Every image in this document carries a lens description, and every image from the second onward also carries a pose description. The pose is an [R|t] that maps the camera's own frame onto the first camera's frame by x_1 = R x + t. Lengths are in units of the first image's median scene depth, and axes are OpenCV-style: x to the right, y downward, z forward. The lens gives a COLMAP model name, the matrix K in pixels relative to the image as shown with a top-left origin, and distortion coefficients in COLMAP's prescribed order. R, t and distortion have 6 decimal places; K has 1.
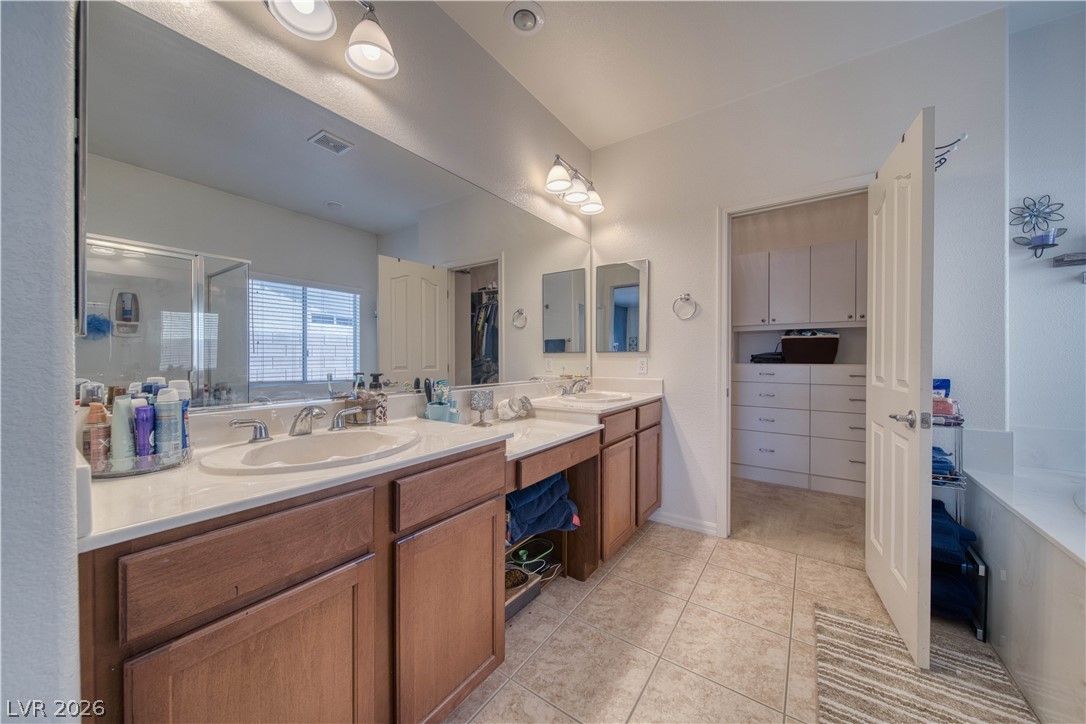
lens RADIAL K [[379.8, 0, 543.6], [0, 379.8, 359.7], [0, 0, 1]] dist [-0.001758, -0.000349]
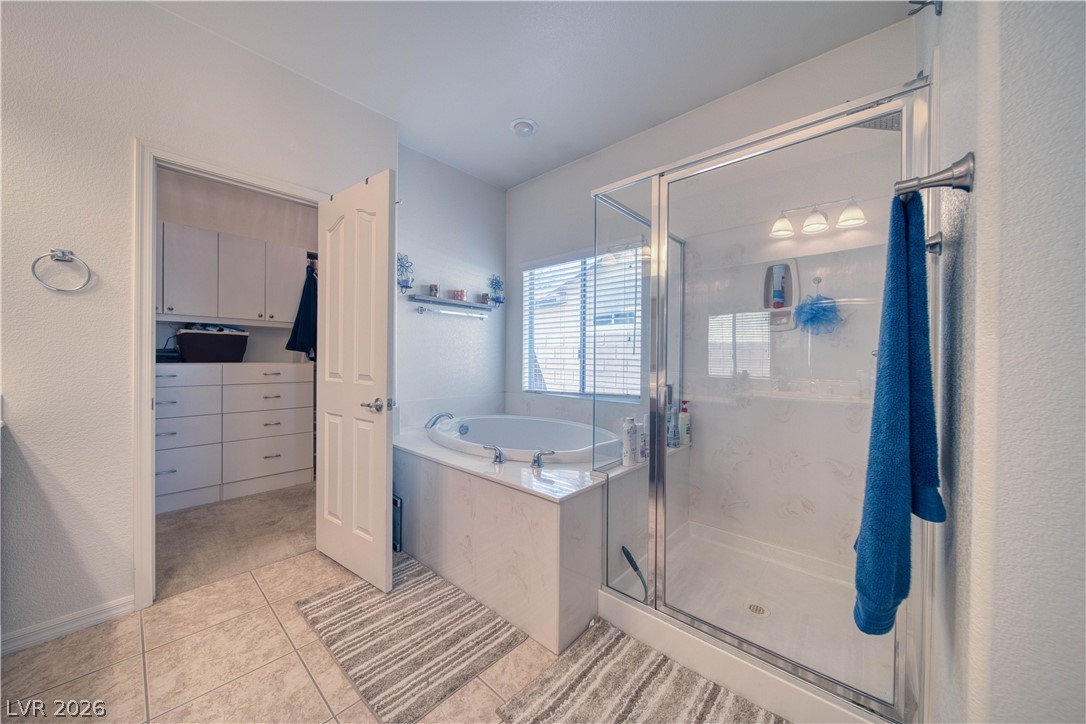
lens RADIAL K [[379.8, 0, 543.4], [0, 379.8, 359.6], [0, 0, 1]] dist [-0.001758, -0.000349]
pose [[0.128263, -0.003794, 0.991733, -0.175340], [-0.001748, 0.999990, 0.004051, -0.002387], [-0.991739, -0.002253, 0.128255, 0.212841]]
